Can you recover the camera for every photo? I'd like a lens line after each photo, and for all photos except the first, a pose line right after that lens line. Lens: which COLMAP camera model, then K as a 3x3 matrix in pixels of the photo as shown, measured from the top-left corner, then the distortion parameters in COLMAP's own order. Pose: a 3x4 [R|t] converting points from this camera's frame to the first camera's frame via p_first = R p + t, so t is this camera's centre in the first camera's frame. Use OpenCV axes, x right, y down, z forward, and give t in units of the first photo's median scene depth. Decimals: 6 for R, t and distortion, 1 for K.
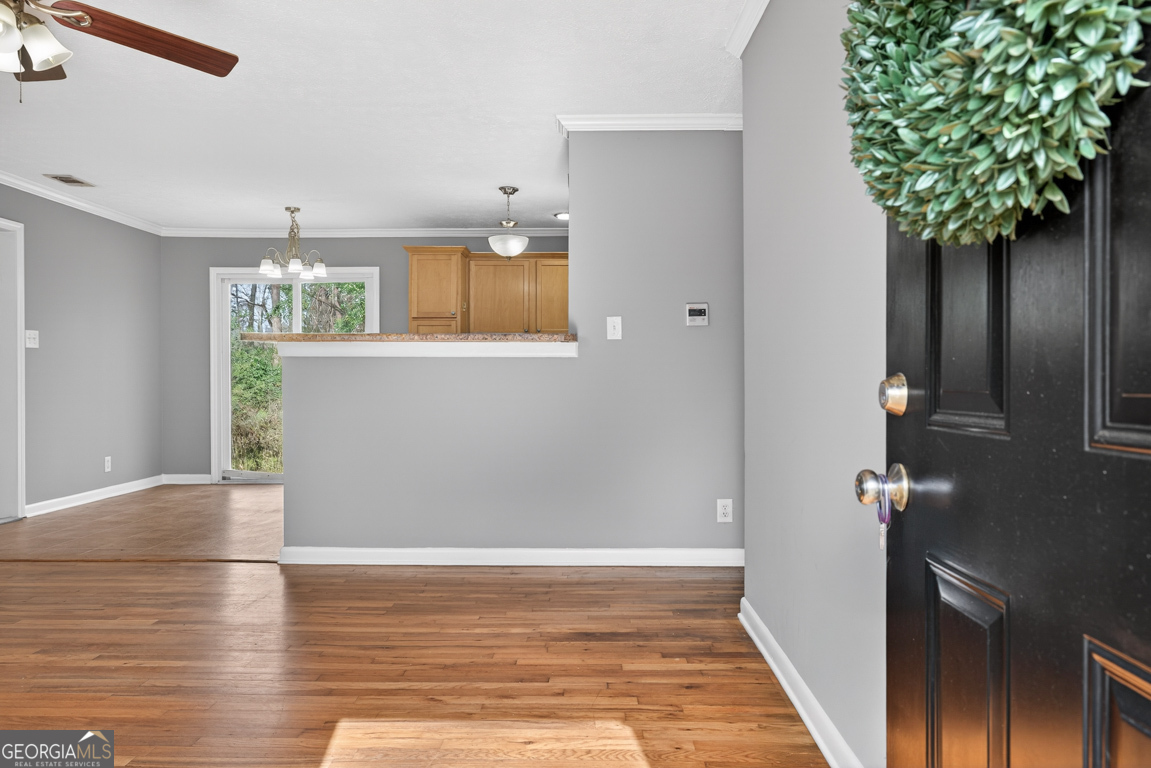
lens RADIAL K [[788.1, 0, 575.5], [0, 788.1, 384.0], [0, 0, 1]] dist [0.025338, -0.000144]
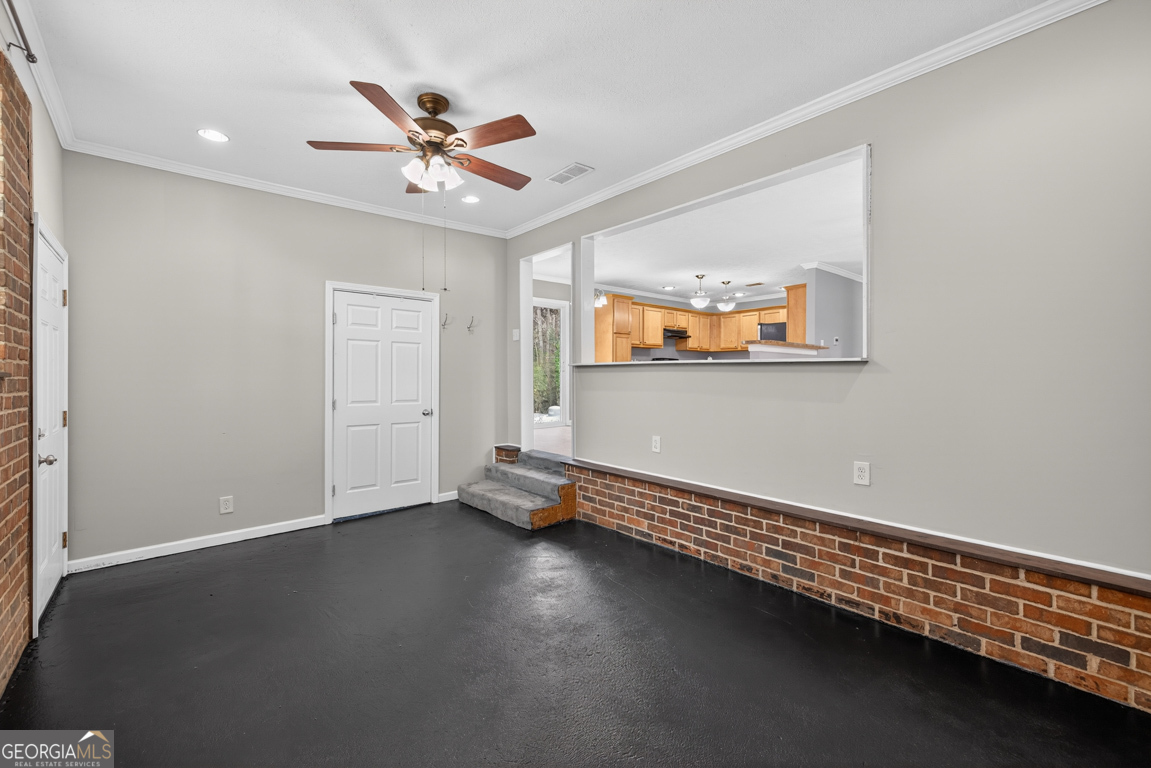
lens RADIAL K [[484.6, 0, 575.5], [0, 484.6, 375.5], [0, 0, 1]] dist [0.001545, 0.000185]
pose [[0.745575, 0.001961, 0.666419, -1.669011], [0.007232, 0.999913, -0.011034, 0.045740], [-0.666382, 0.013046, 0.745496, 0.347592]]
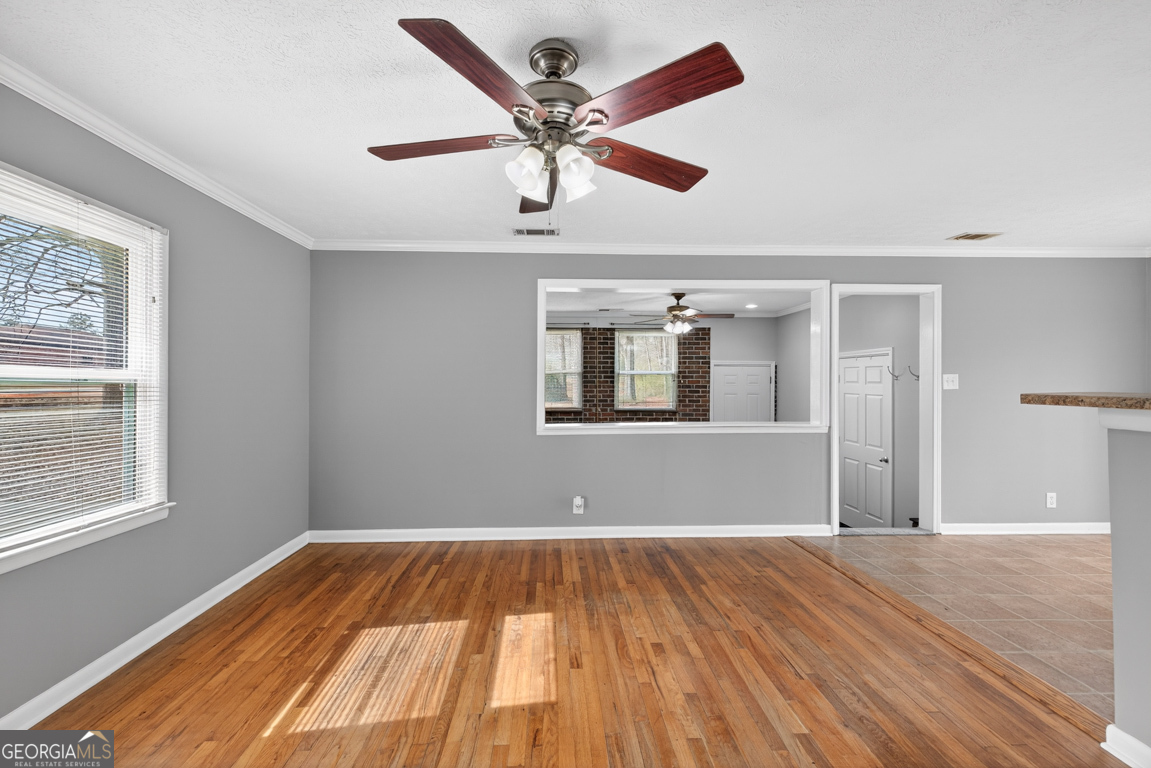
lens RADIAL K [[481.6, 0, 569.0], [0, 481.6, 378.8], [0, 0, 1]] dist [0.008739, -0.000105]
pose [[0.052220, -0.010518, -0.998580, -0.000694], [-0.005607, 0.999926, -0.010825, -0.067737], [0.998620, 0.006164, 0.052157, 0.553827]]
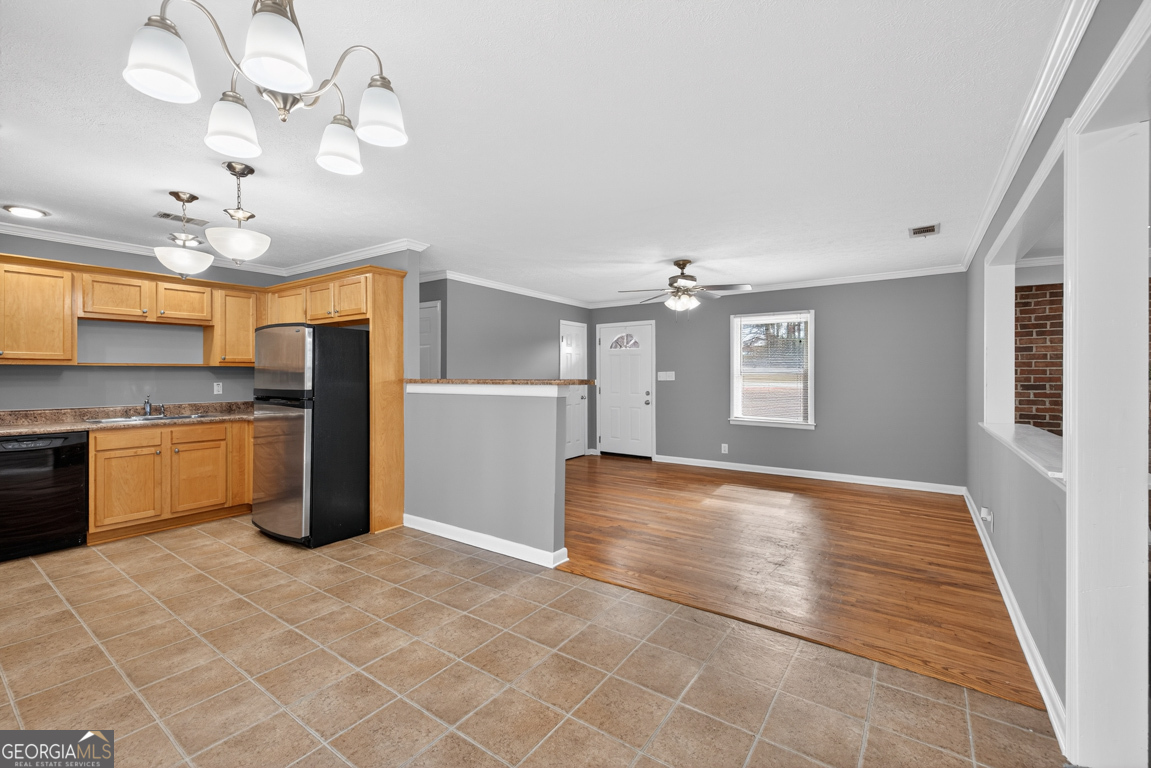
lens RADIAL K [[484.6, 0, 575.5], [0, 484.6, 375.5], [0, 0, 1]] dist [0.001545, 0.000185]
pose [[-0.832051, 0.000145, 0.554699, -0.828775], [0.006357, 0.999937, 0.009274, -0.076618], [-0.554663, 0.011243, -0.831999, 1.663412]]
